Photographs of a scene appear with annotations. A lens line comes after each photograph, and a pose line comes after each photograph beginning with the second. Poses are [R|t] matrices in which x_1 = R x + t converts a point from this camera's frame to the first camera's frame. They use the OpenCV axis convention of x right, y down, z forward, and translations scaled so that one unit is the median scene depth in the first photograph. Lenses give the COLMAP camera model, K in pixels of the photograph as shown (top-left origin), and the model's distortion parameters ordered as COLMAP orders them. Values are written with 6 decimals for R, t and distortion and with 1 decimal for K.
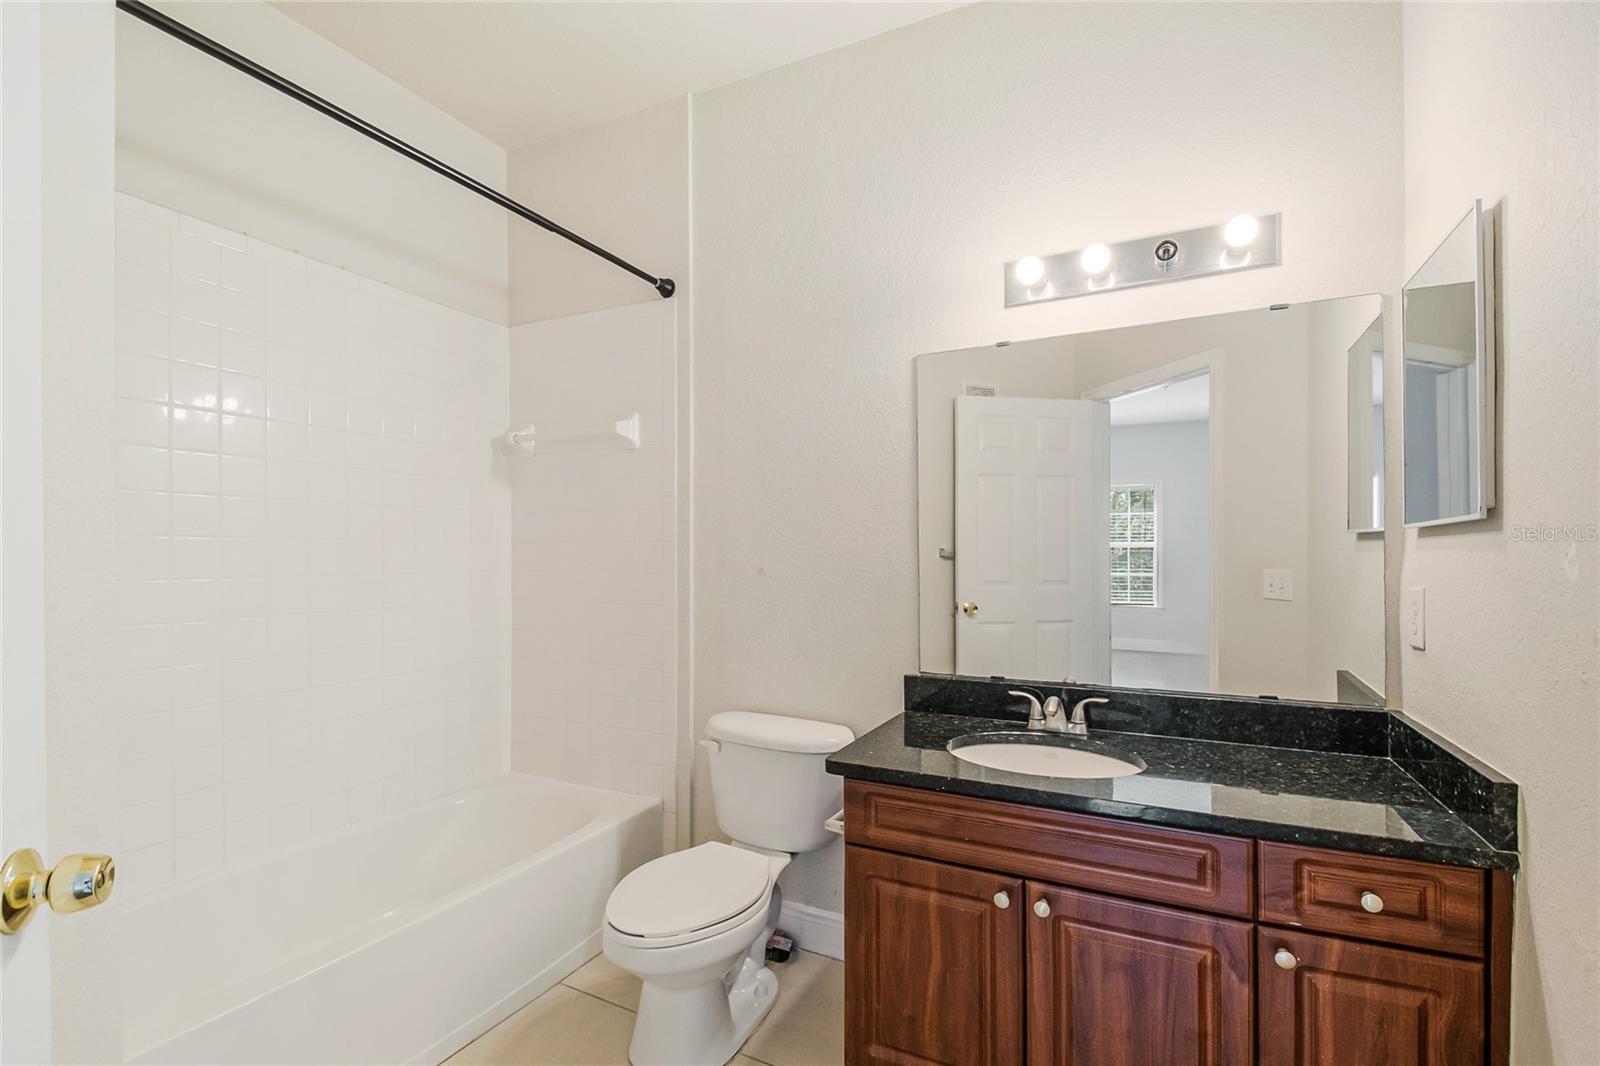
lens RADIAL K [[710.0, 0, 804.6], [0, 710.0, 545.7], [0, 0, 1]] dist [0.026444, -0.028748]
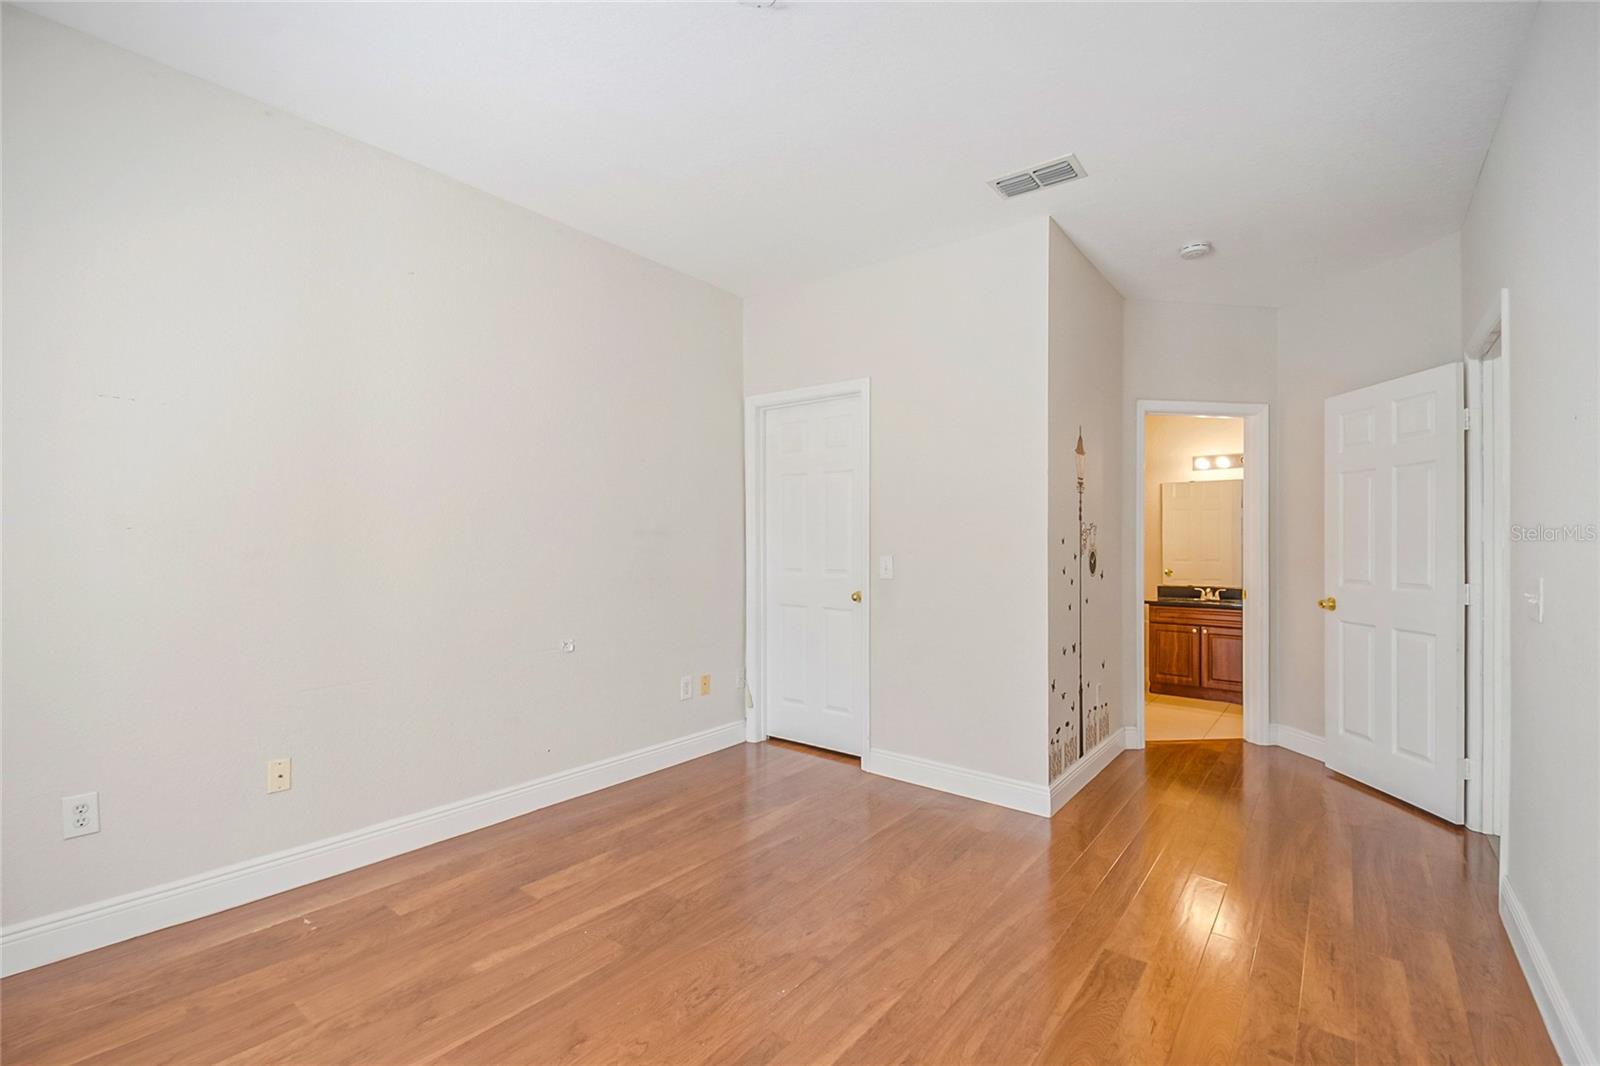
lens RADIAL K [[710.0, 0, 804.6], [0, 710.0, 545.7], [0, 0, 1]] dist [0.026444, -0.028748]
pose [[0.982746, 0.000238, -0.184958, -1.109079], [0.002113, 0.999920, 0.012511, -0.053020], [0.184946, -0.012685, 0.982667, -3.270347]]
